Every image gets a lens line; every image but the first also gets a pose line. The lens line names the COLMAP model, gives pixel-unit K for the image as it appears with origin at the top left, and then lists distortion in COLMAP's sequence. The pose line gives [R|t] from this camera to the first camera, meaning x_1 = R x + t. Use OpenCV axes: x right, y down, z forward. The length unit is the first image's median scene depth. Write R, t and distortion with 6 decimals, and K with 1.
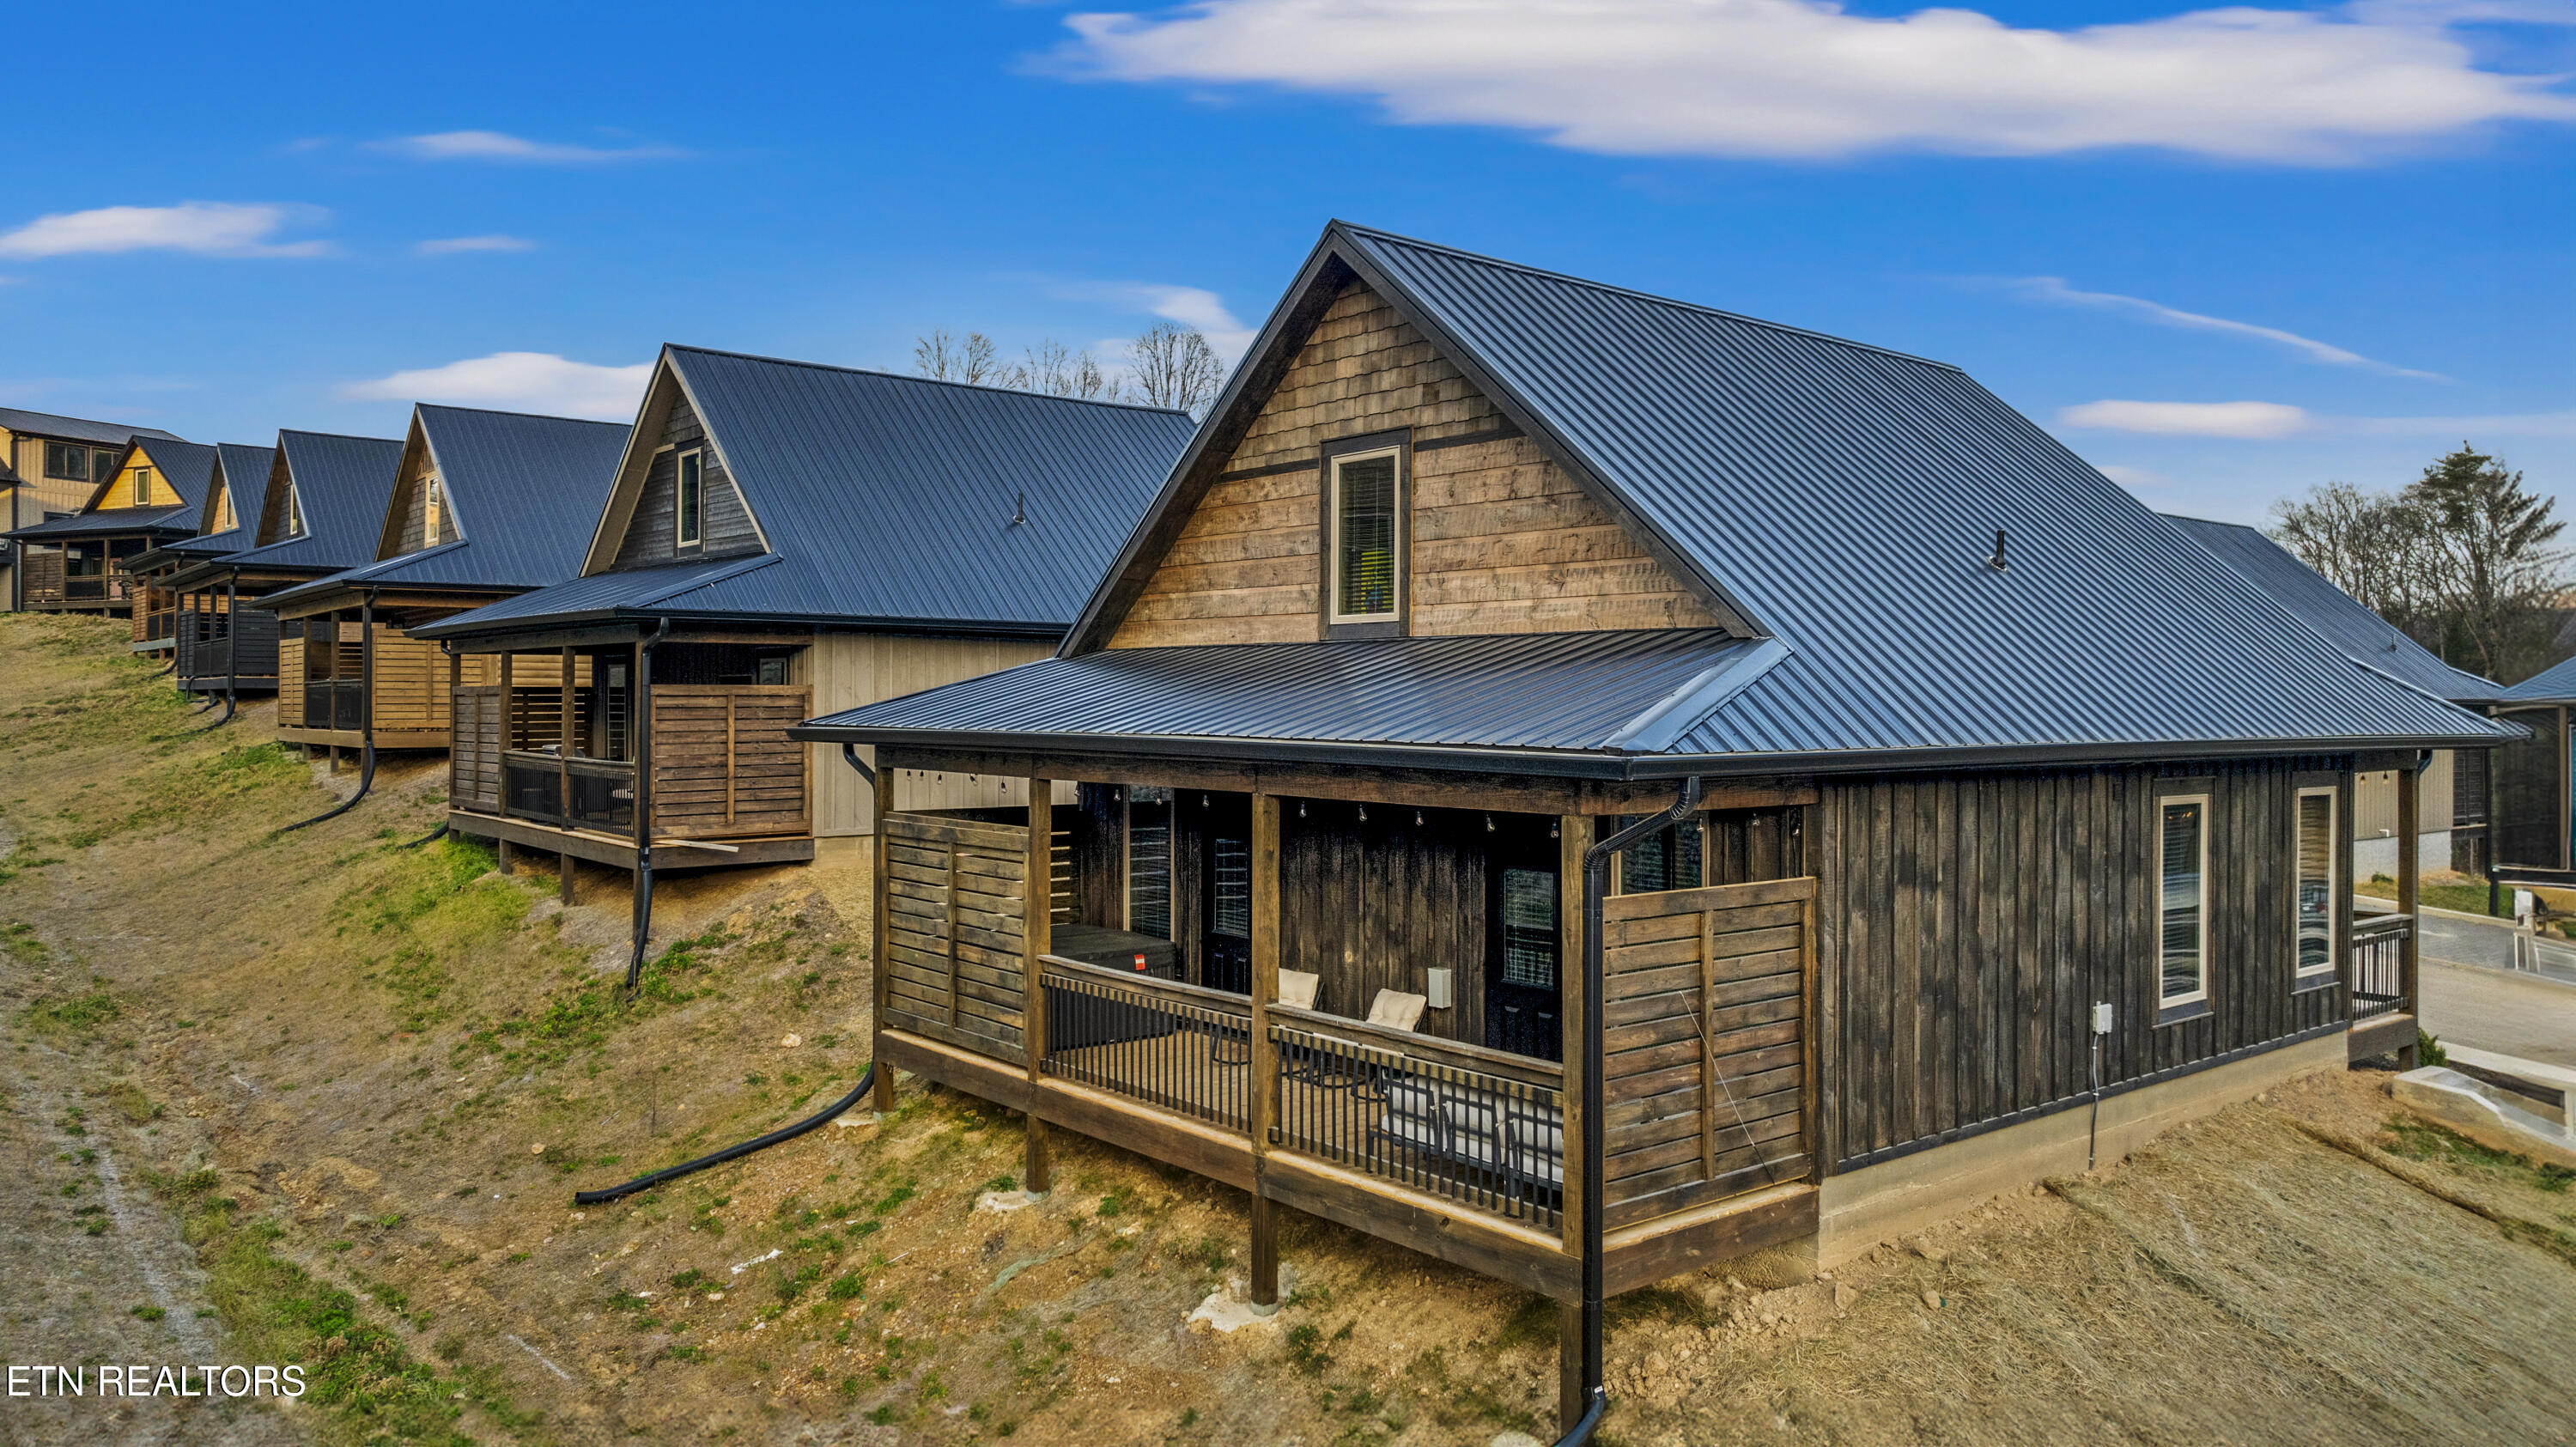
lens RADIAL K [[1756.5, 0, 1288.0], [0, 1756.5, 723.5], [0, 0, 1]] dist [-0.002668, -0.000520]
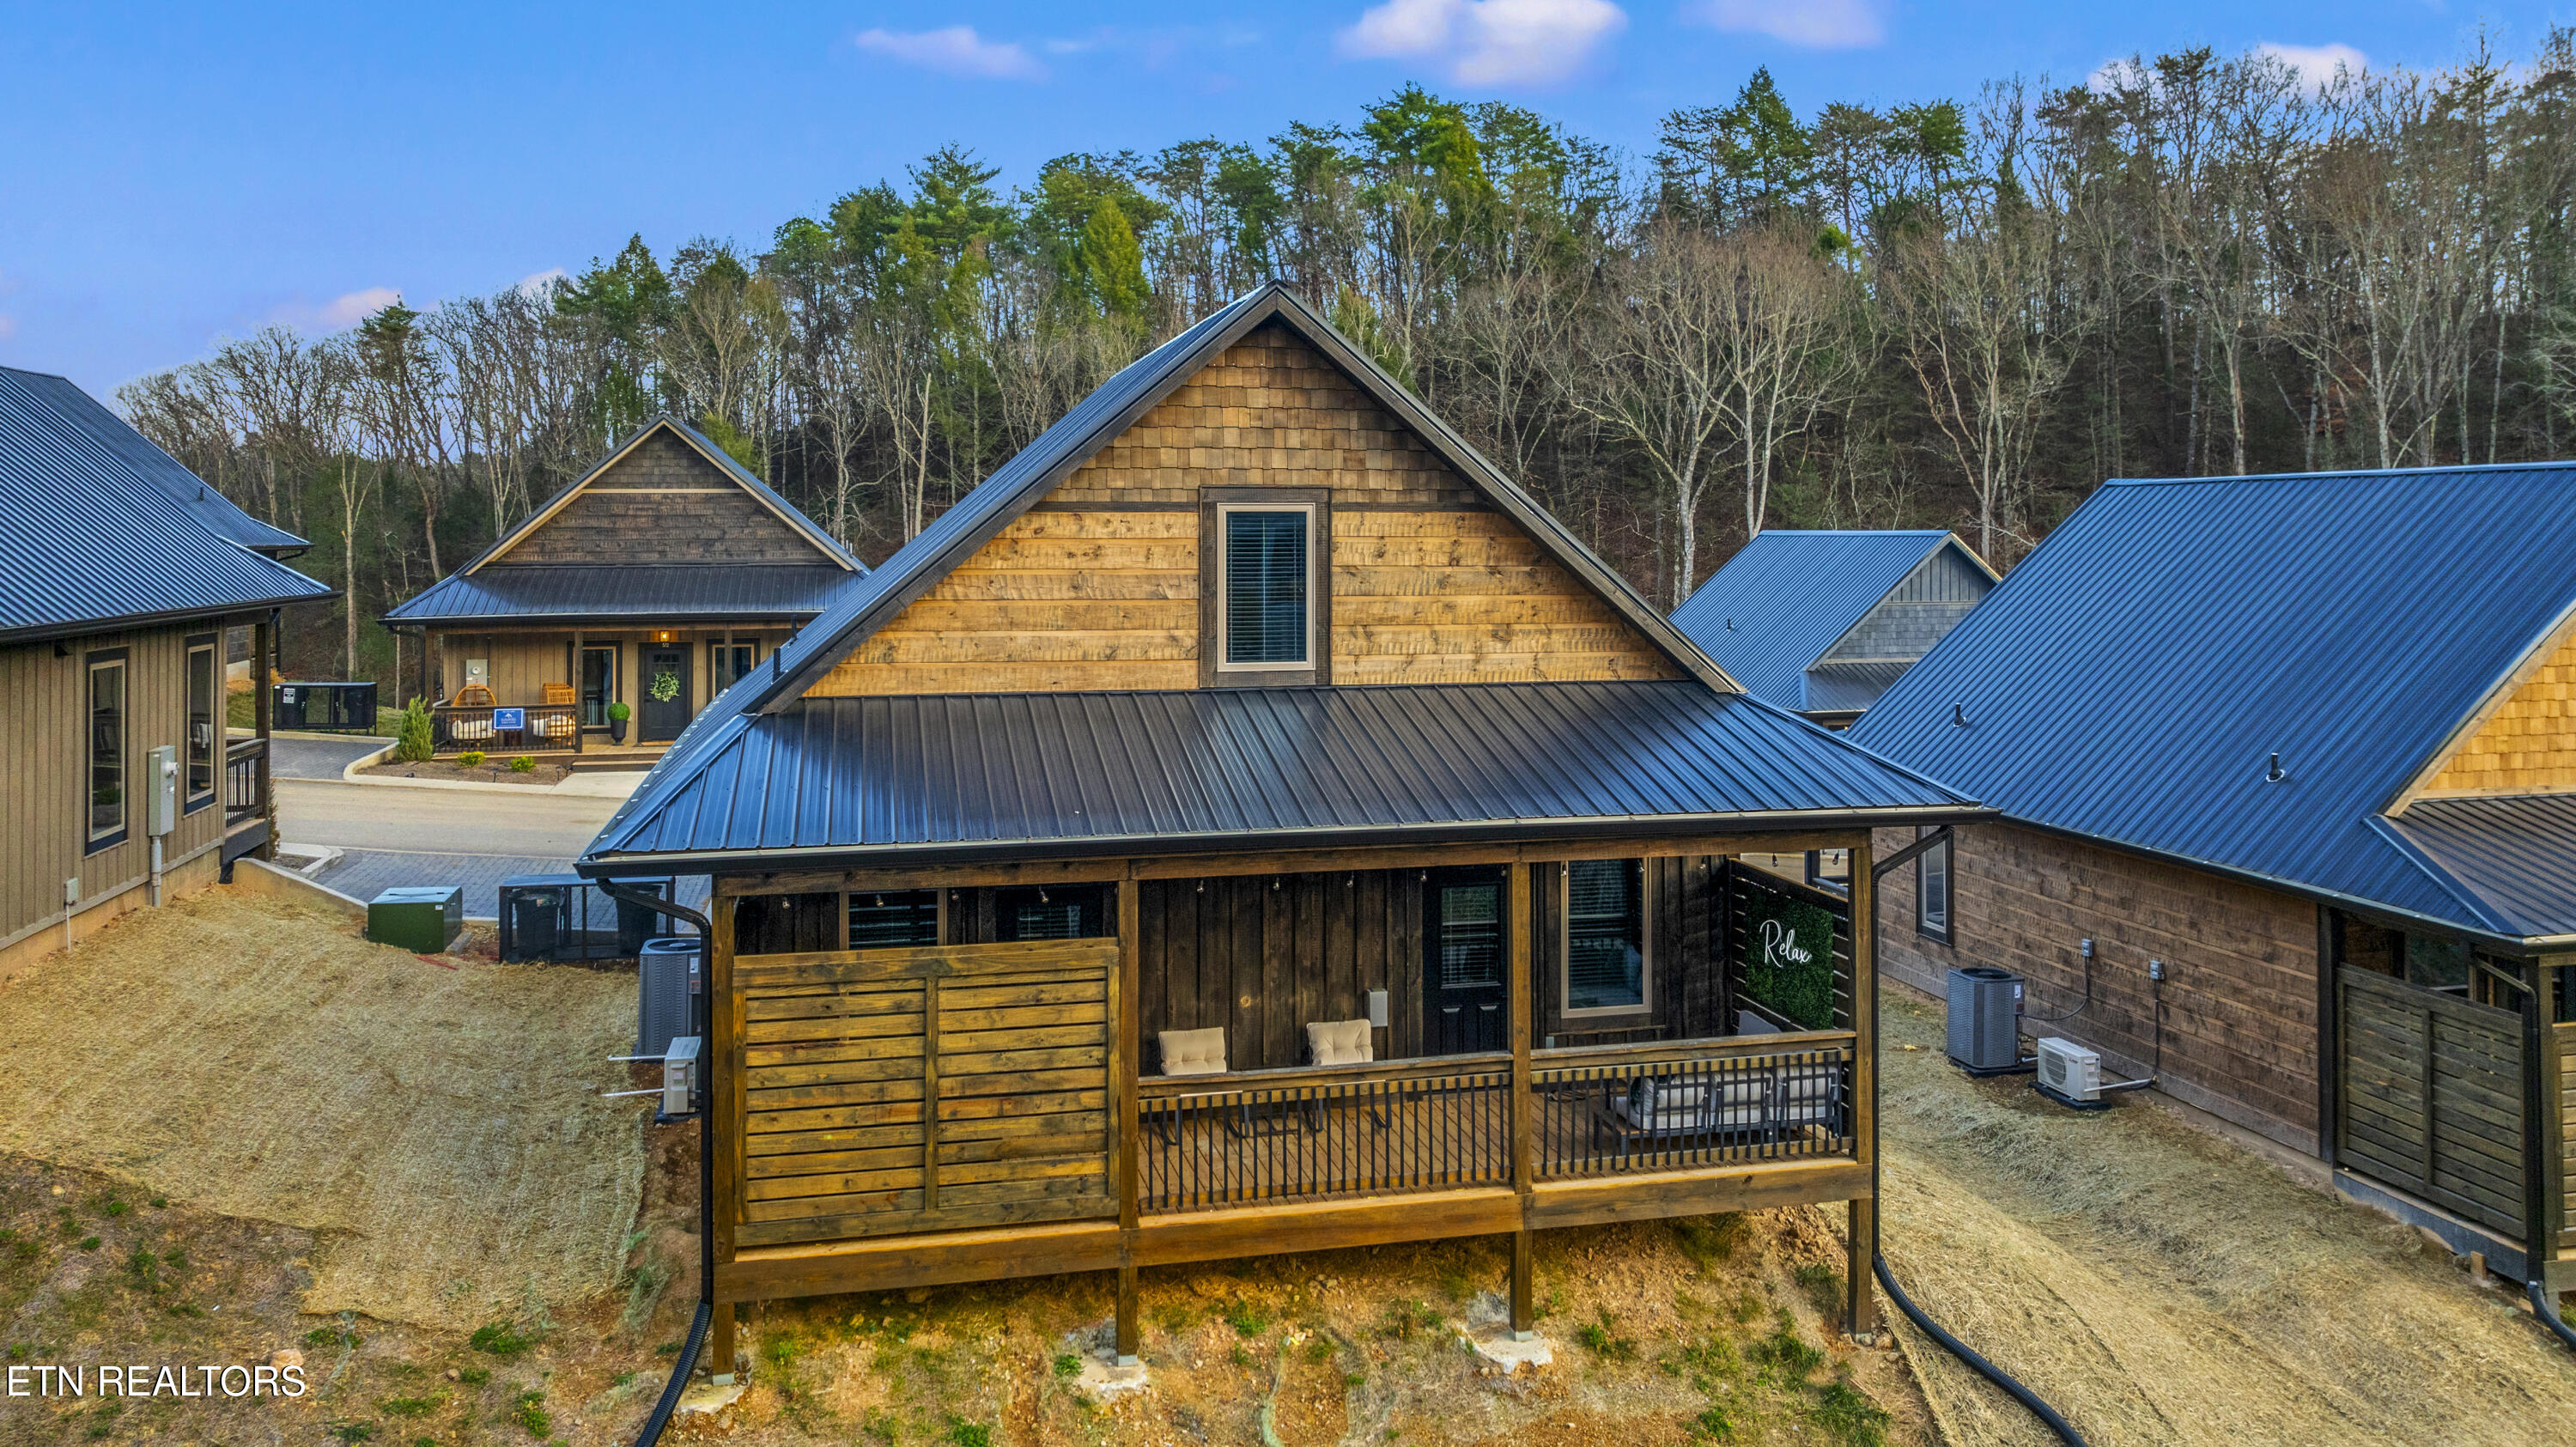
lens RADIAL K [[1843.4, 0, 1297.8], [0, 1843.4, 514.9], [0, 0, 1]] dist [-0.010524, -0.001293]
pose [[0.446585, 0.004235, 0.894731, -0.945867], [0.014028, 0.999833, -0.011735, -0.140705], [-0.894631, 0.017792, 0.446451, 0.523570]]
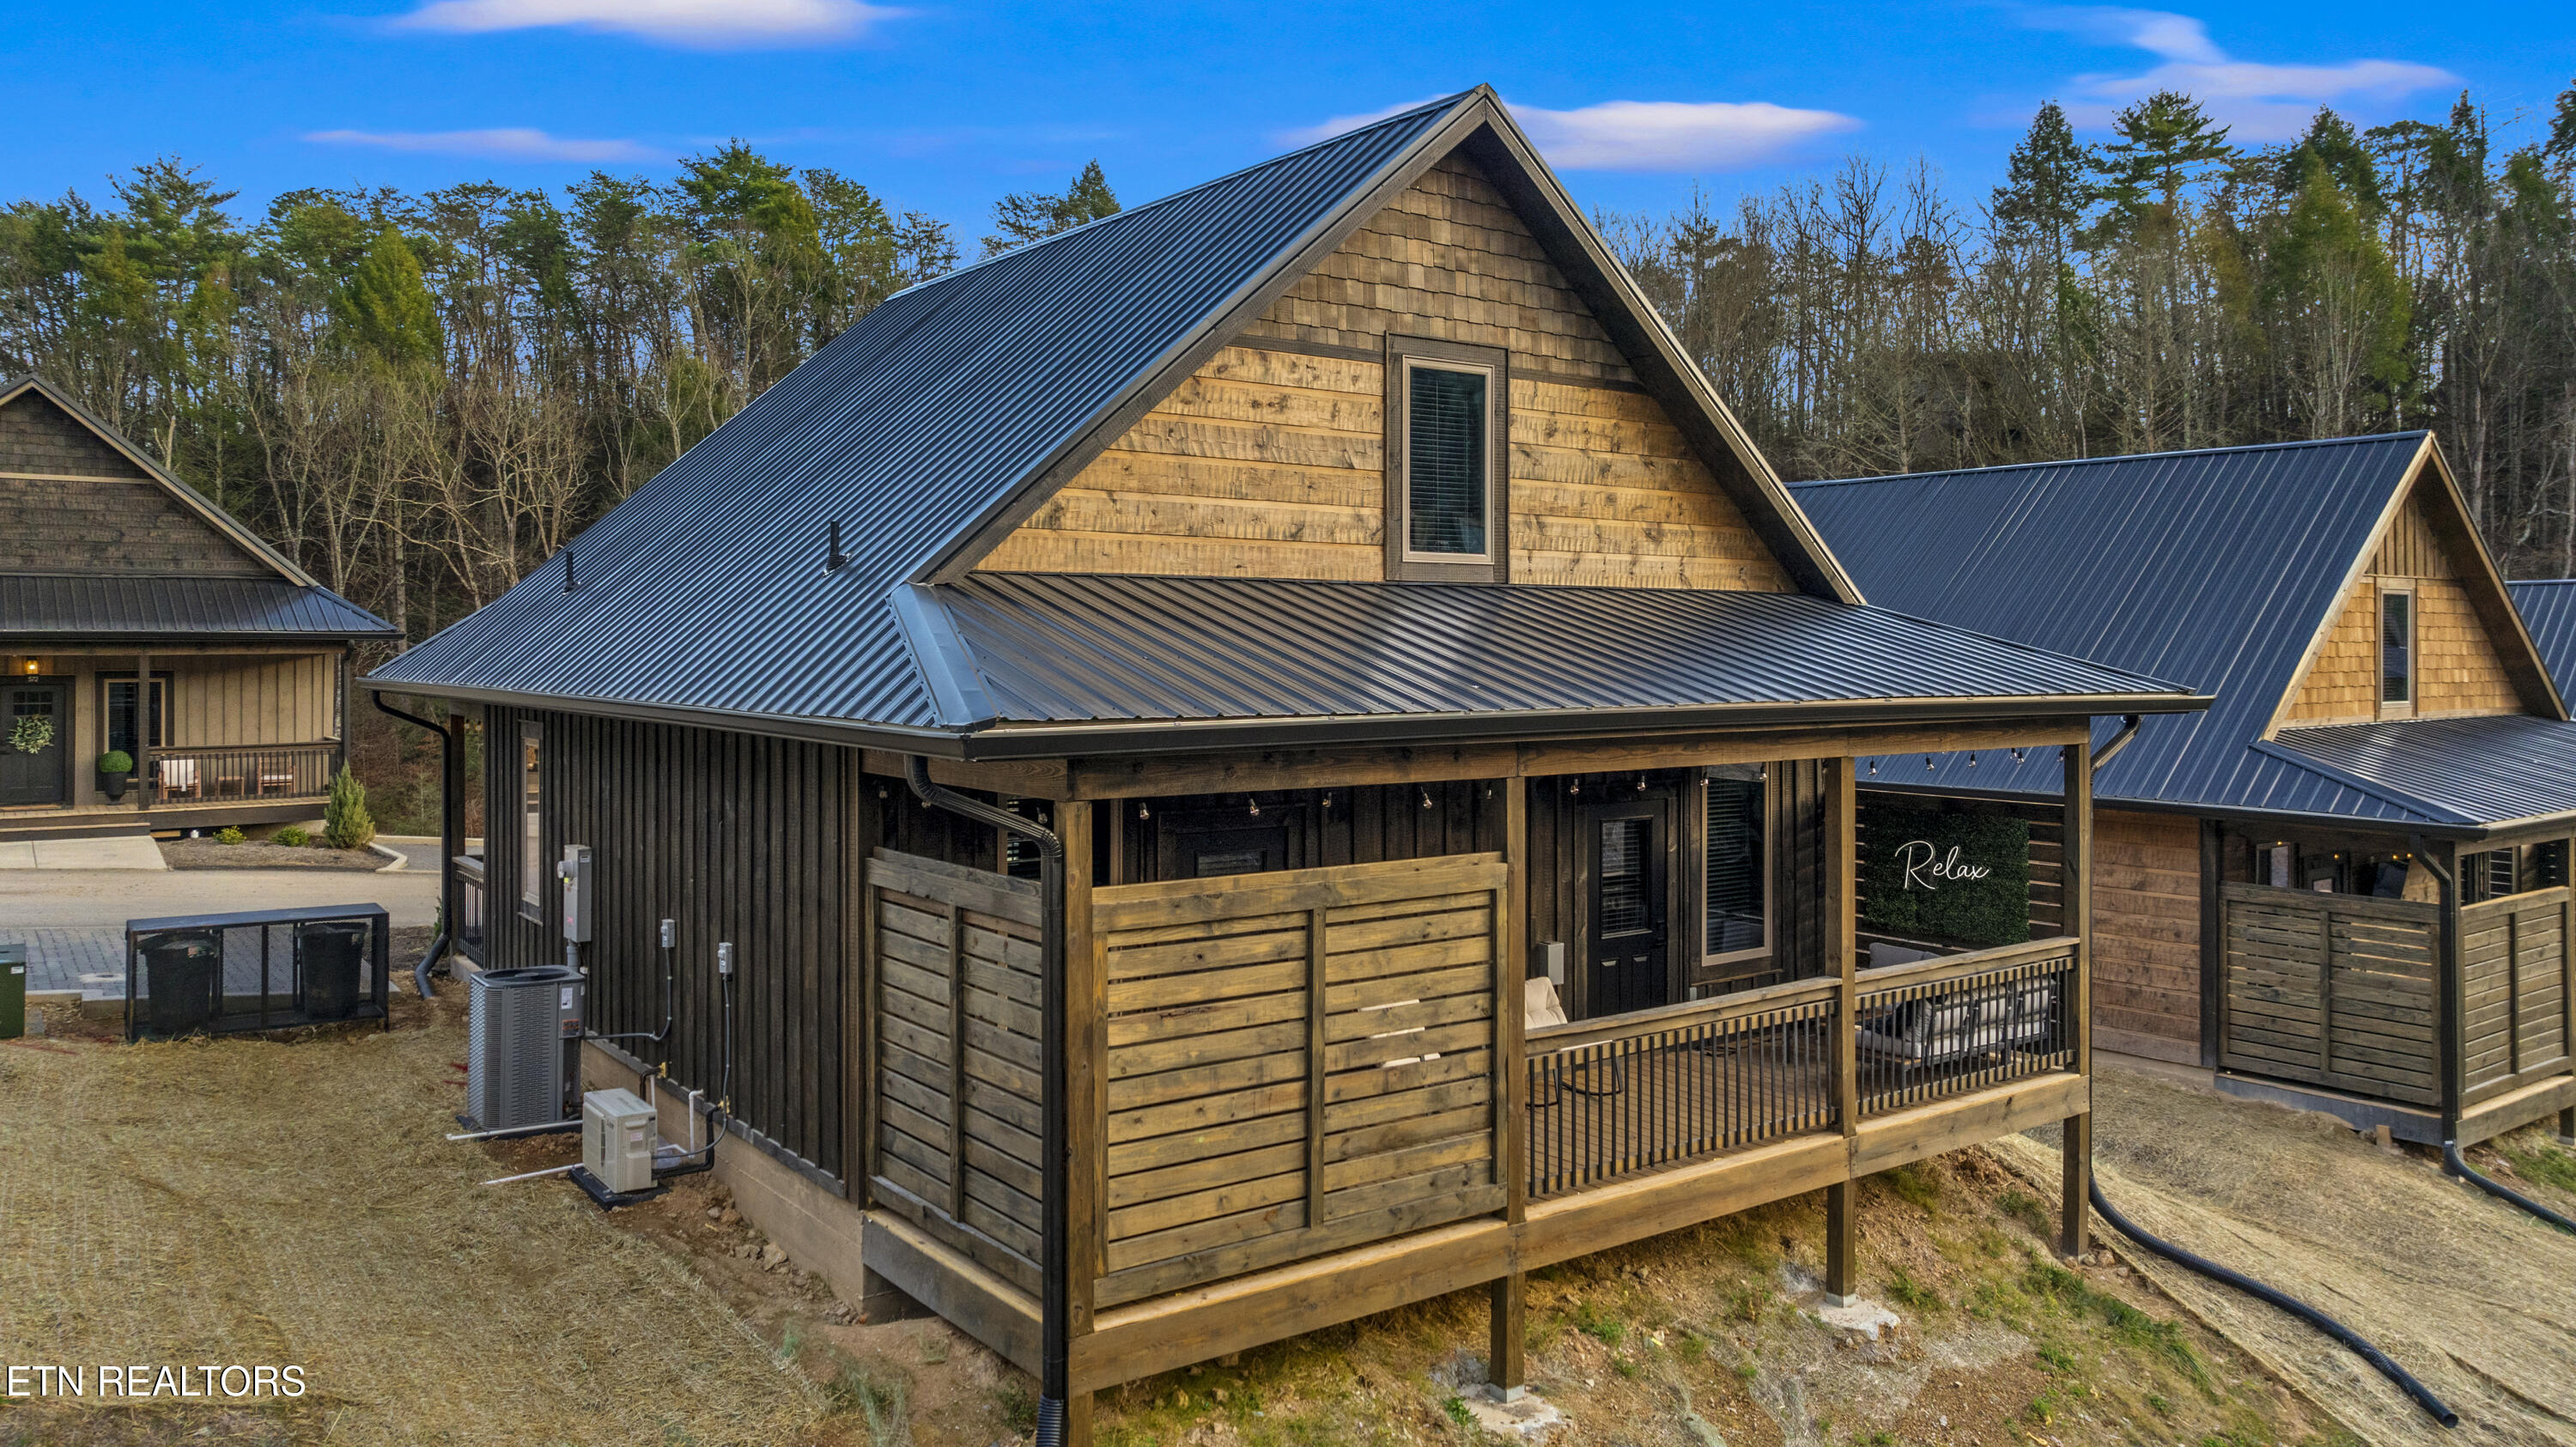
lens RADIAL K [[1823.2, 0, 1286.2], [0, 1823.2, 630.1], [0, 0, 1]] dist [-0.016211, -0.002214]
pose [[0.059664, 0.001822, 0.998217, -0.870426], [0.010985, 0.999937, -0.002482, -0.024742], [-0.998158, 0.011113, 0.059640, 1.067906]]
